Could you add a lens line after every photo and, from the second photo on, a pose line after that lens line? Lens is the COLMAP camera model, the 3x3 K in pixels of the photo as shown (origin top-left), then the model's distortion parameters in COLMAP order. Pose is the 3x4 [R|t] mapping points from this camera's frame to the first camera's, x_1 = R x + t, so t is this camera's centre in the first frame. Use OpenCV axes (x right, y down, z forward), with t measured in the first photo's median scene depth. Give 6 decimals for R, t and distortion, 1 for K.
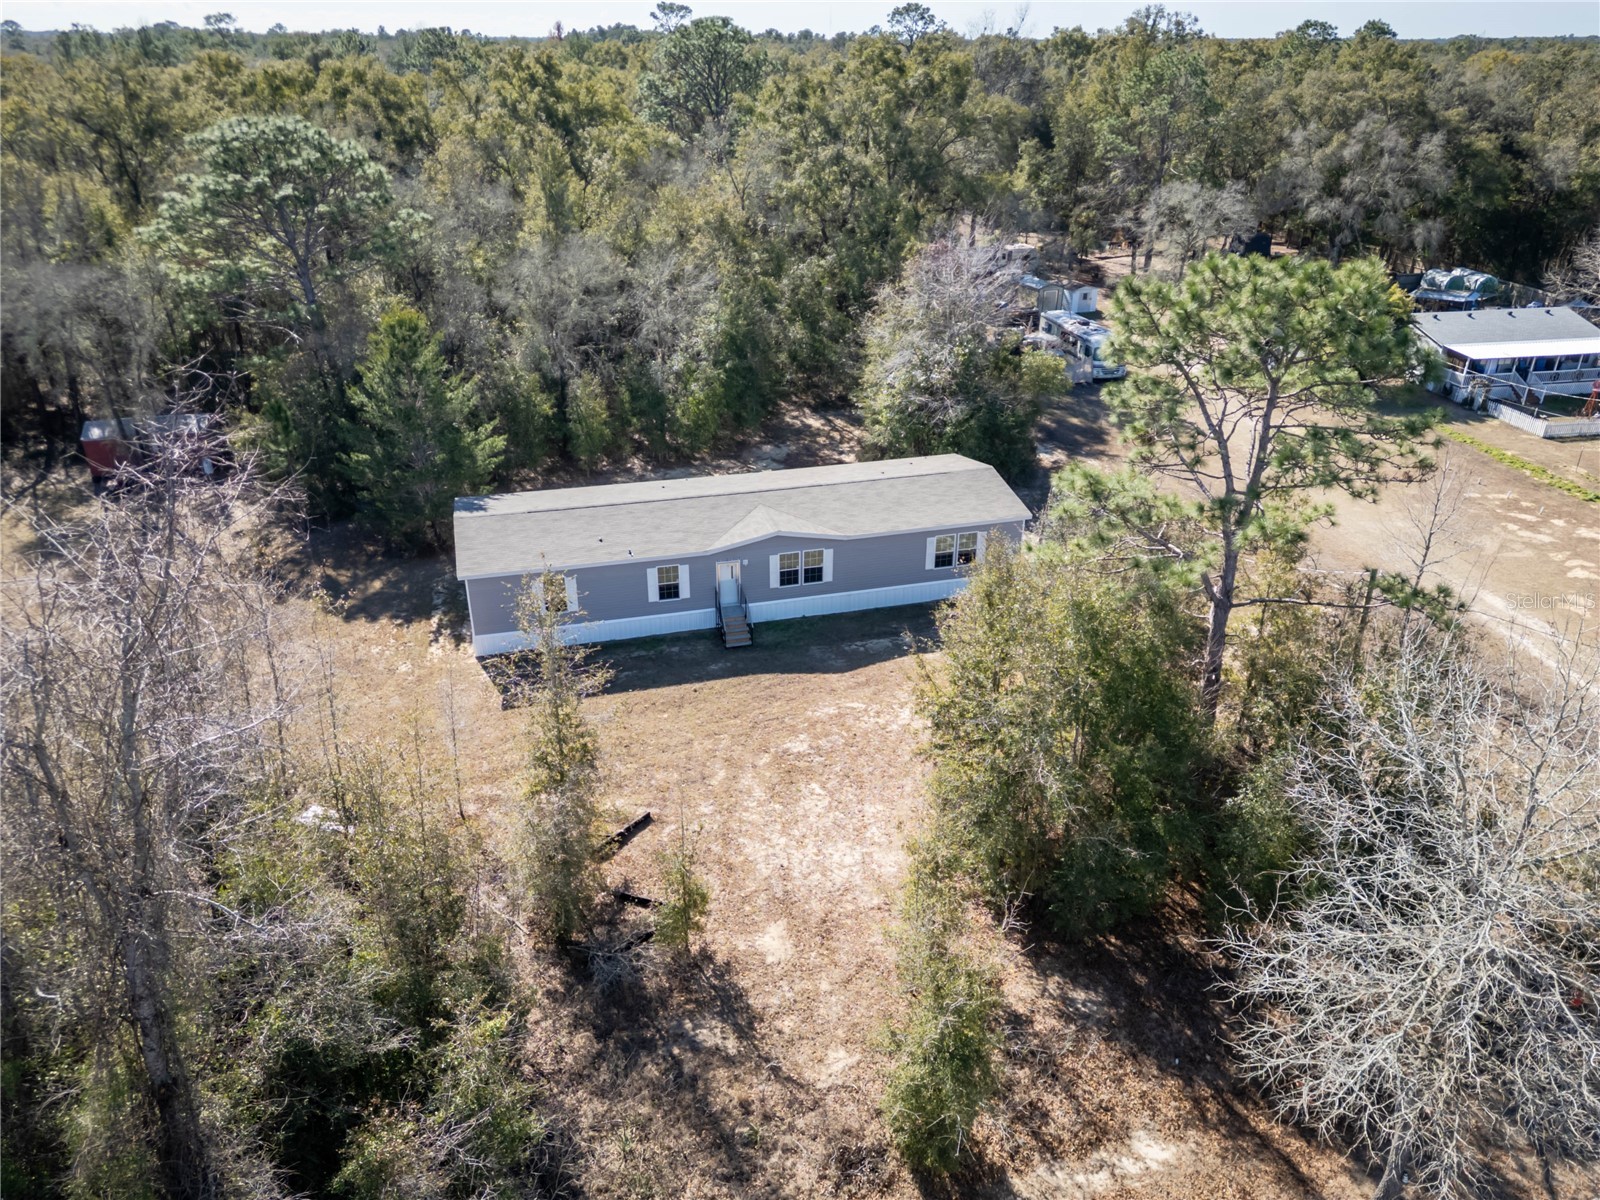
lens RADIAL K [[1113.5, 0, 800.8], [0, 1113.5, 597.9], [0, 0, 1]] dist [-0.000172, -0.001130]
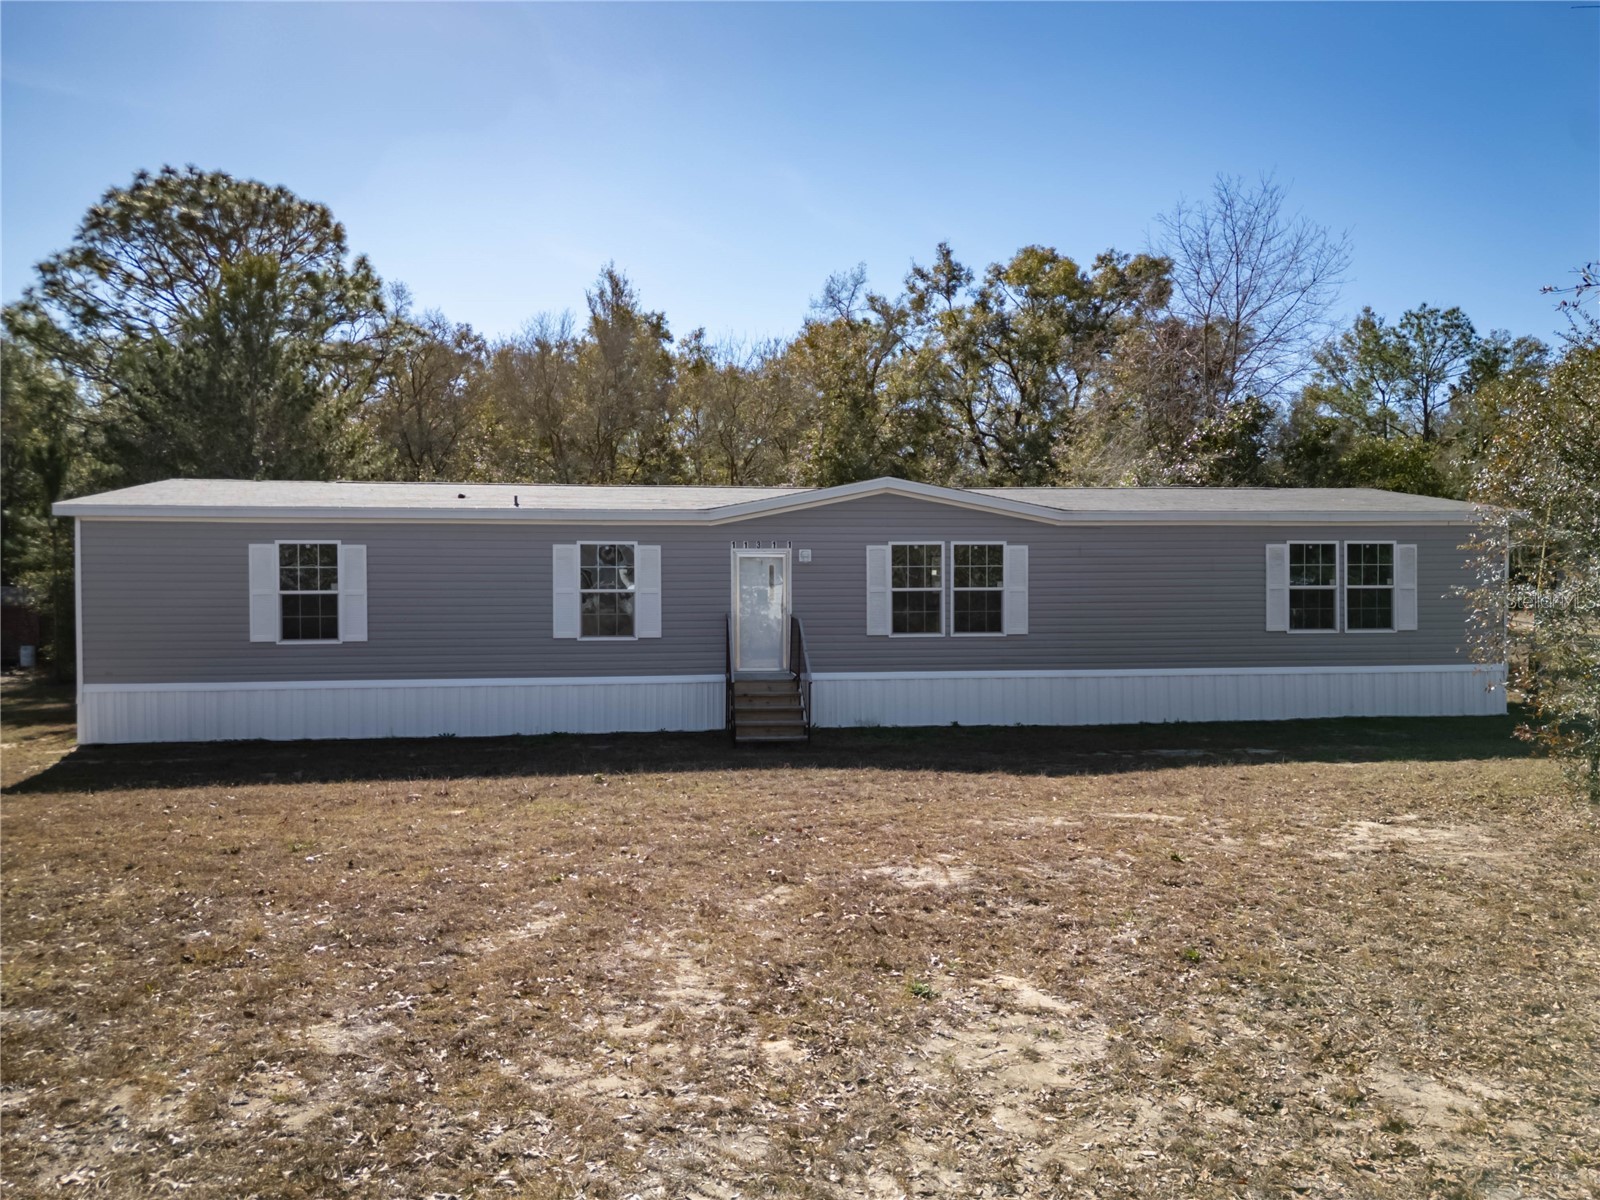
lens RADIAL K [[1113.5, 0, 798.2], [0, 1113.5, 602.8], [0, 0, 1]] dist [-0.000172, -0.001130]
pose [[0.989943, -0.006698, -0.141307, 0.003854], [-0.057071, 0.895077, -0.442244, 0.159178], [0.129443, 0.445860, 0.885693, 0.657556]]
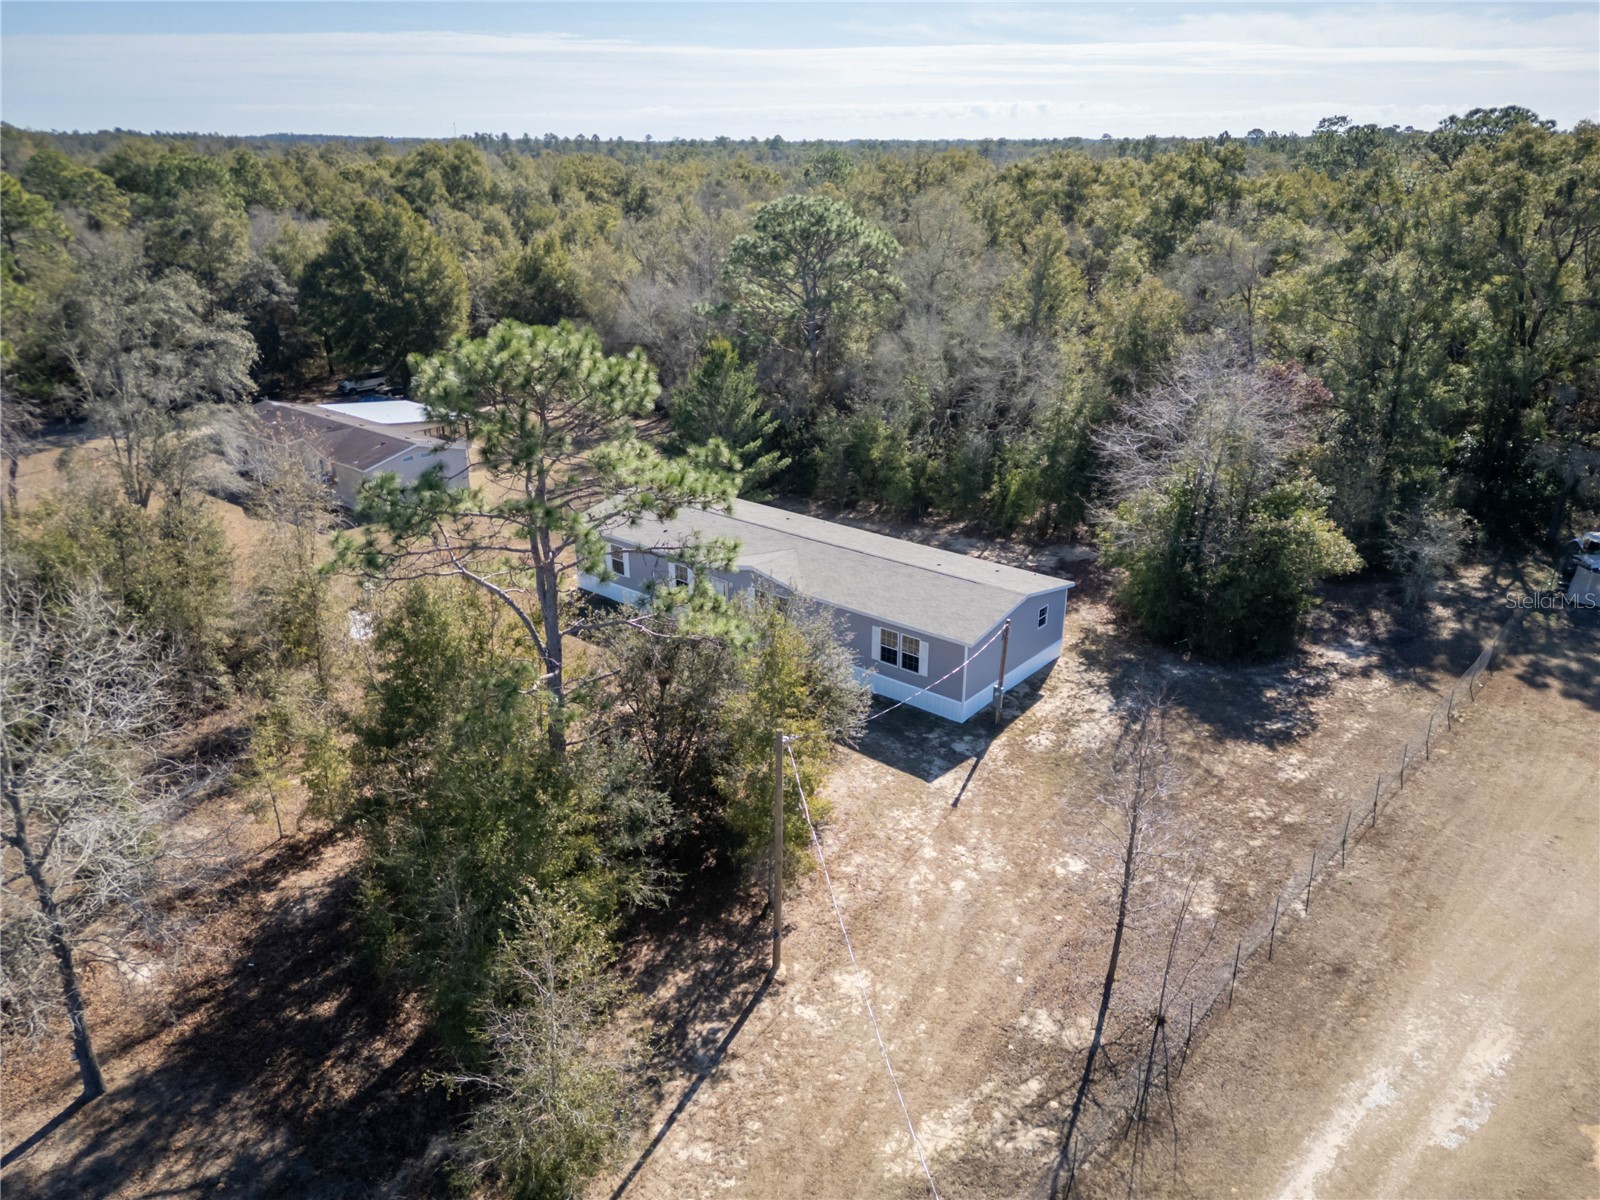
lens RADIAL K [[1113.5, 0, 795.9], [0, 1113.5, 602.2], [0, 0, 1]] dist [-0.000172, -0.001130]
pose [[0.586948, 0.283218, -0.758472, 0.704428], [-0.358553, 0.930872, 0.070125, -0.106041], [0.725901, 0.230793, 0.647922, 0.282317]]
